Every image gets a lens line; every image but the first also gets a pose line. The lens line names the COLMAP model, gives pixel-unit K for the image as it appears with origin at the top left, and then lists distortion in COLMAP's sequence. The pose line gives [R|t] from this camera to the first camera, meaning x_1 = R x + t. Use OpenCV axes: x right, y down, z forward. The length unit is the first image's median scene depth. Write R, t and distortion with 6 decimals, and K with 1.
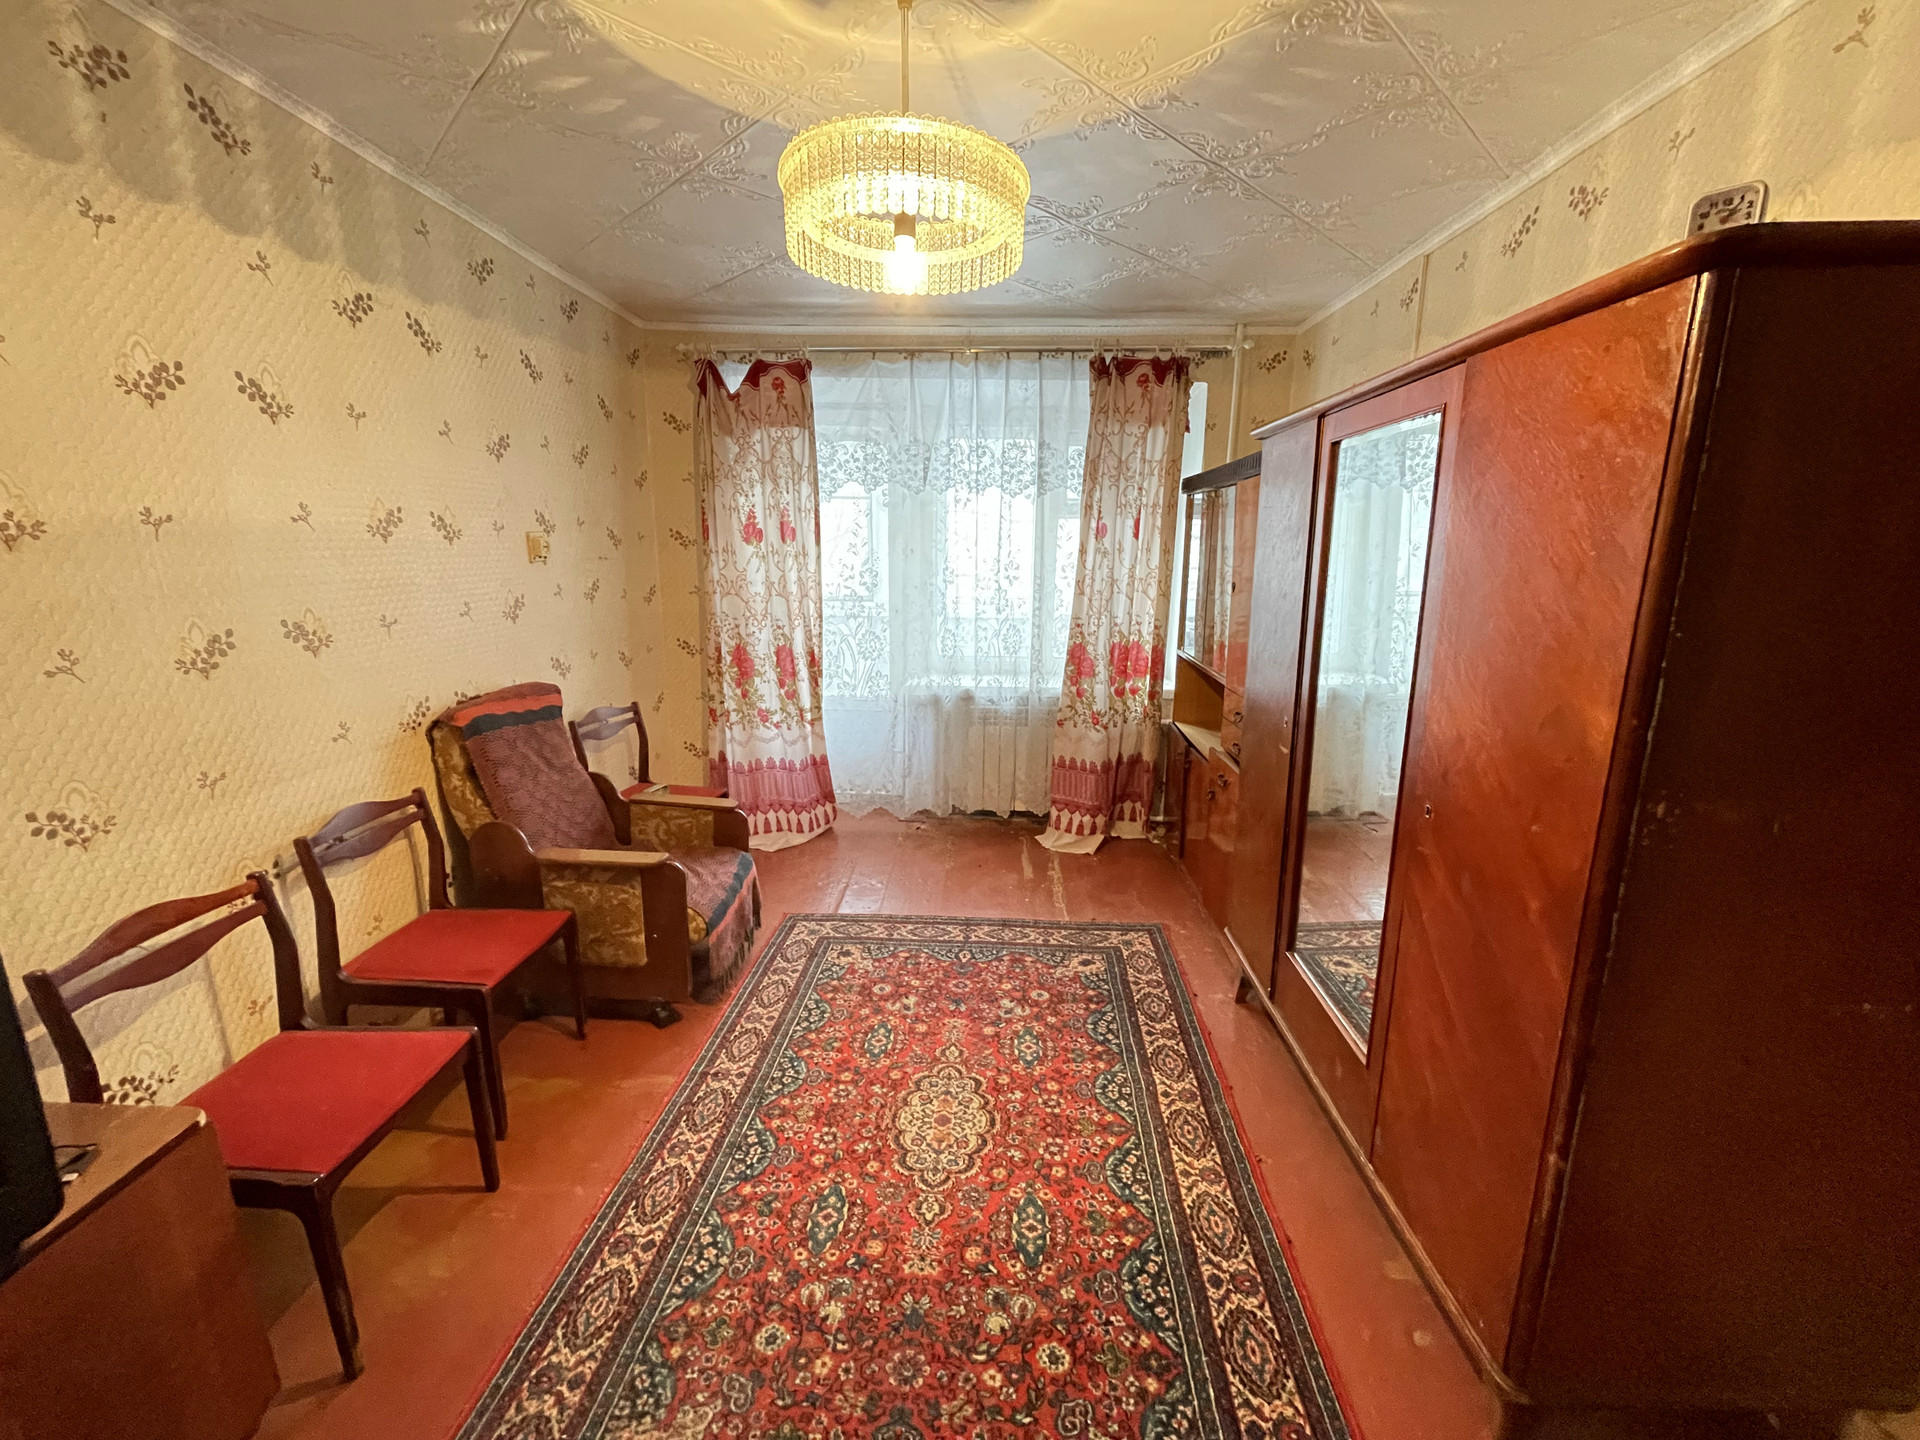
lens RADIAL K [[767.1, 0, 964.8], [0, 767.1, 713.9], [0, 0, 1]] dist [0.000911, -0.000262]
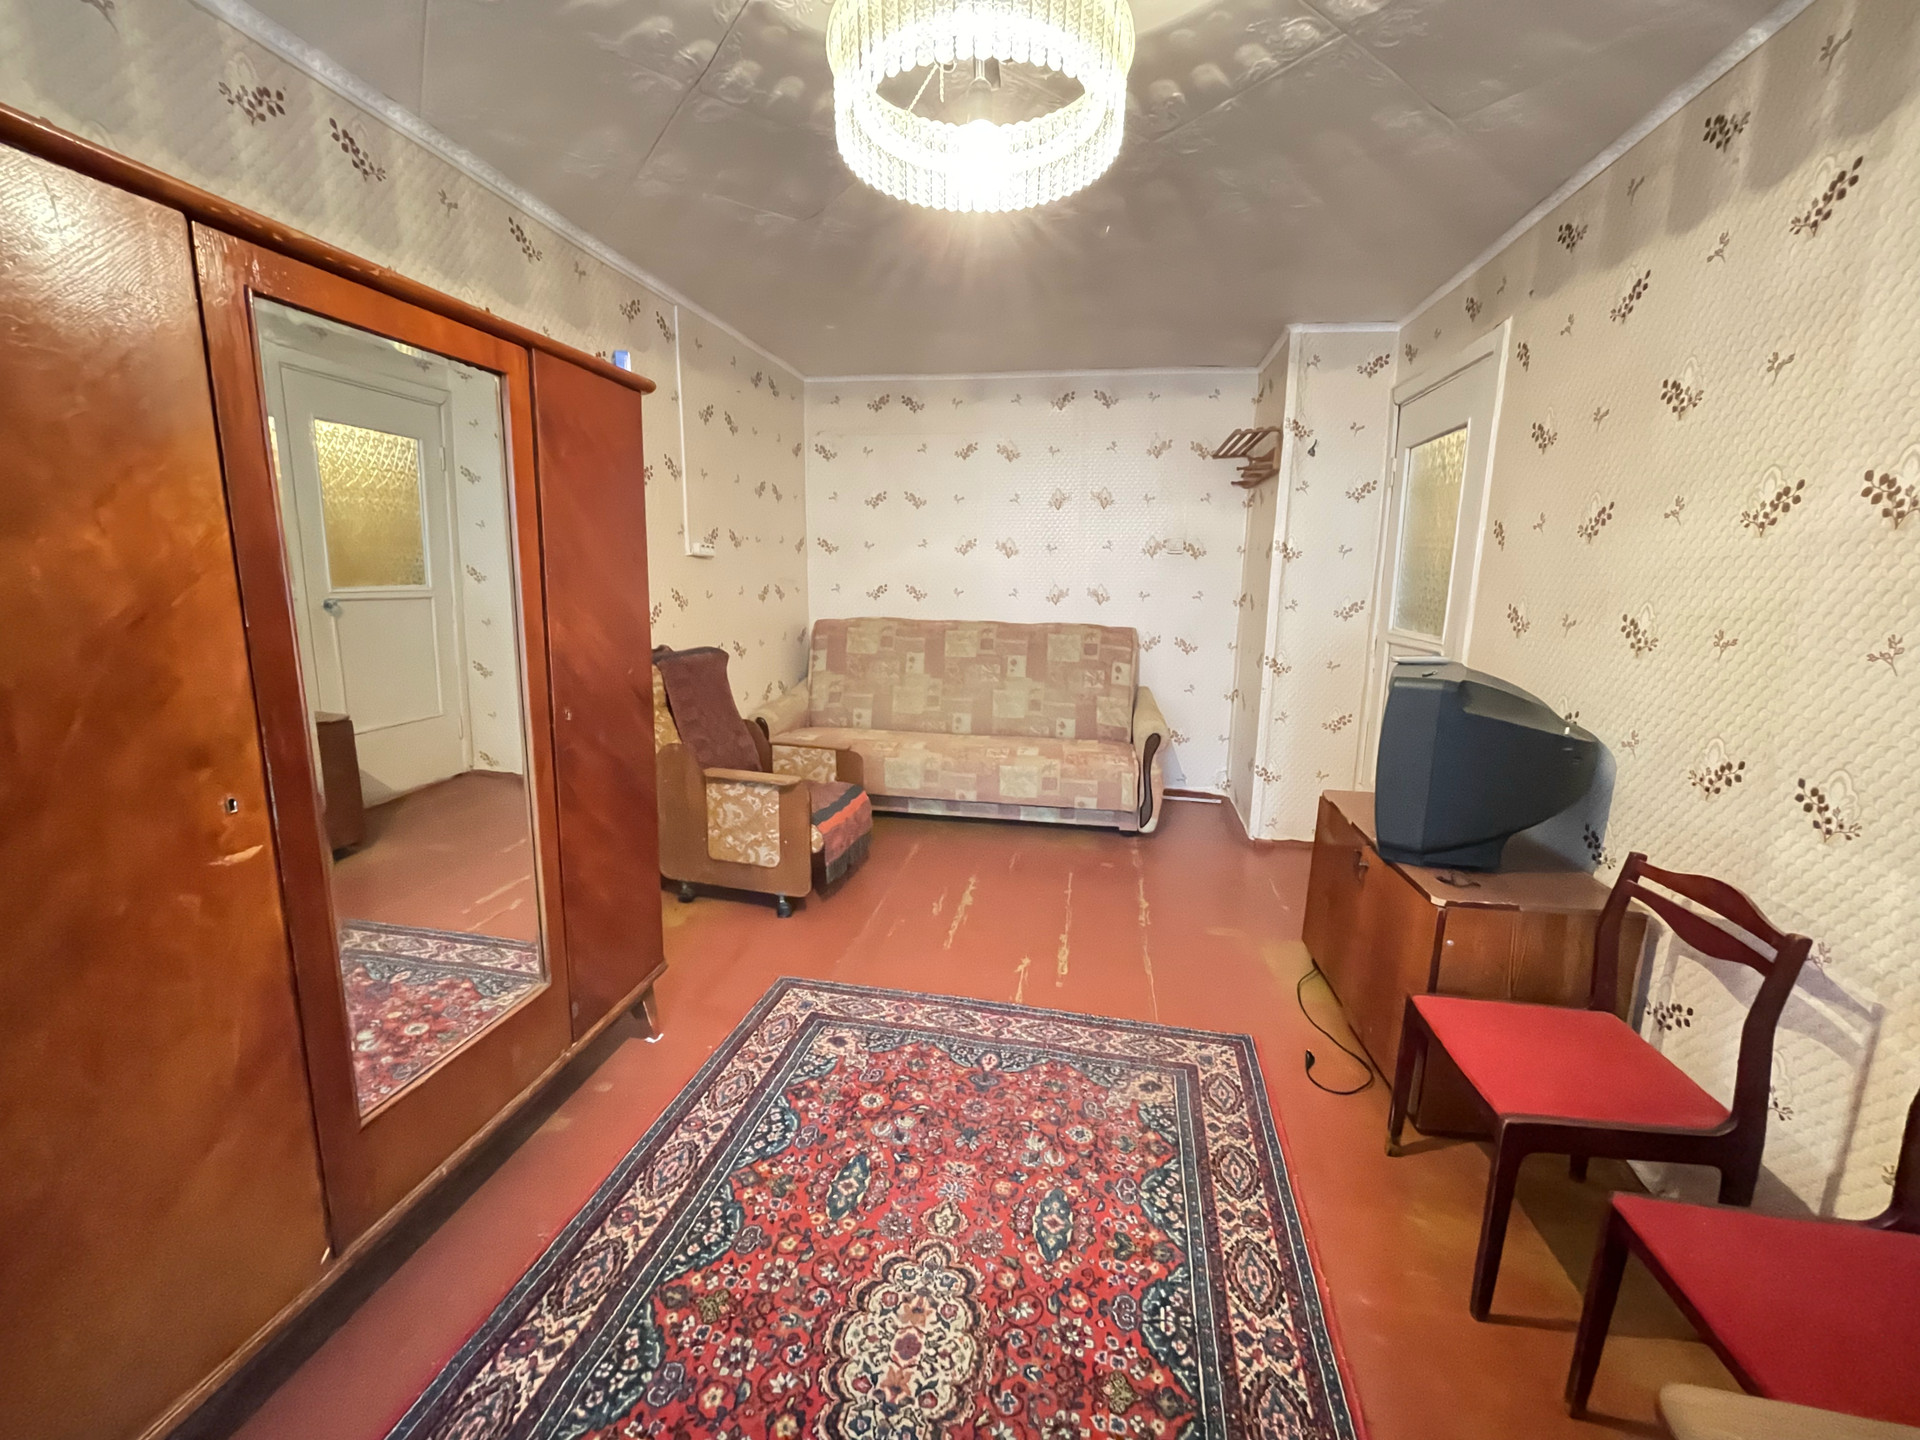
lens RADIAL K [[767.1, 0, 964.8], [0, 767.1, 713.9], [0, 0, 1]] dist [0.000911, -0.000262]
pose [[-0.990475, -0.049804, 0.128371, -0.155795], [0.004015, 0.921452, 0.388471, -0.279468], [-0.137635, 0.385287, -0.912475, 1.581760]]
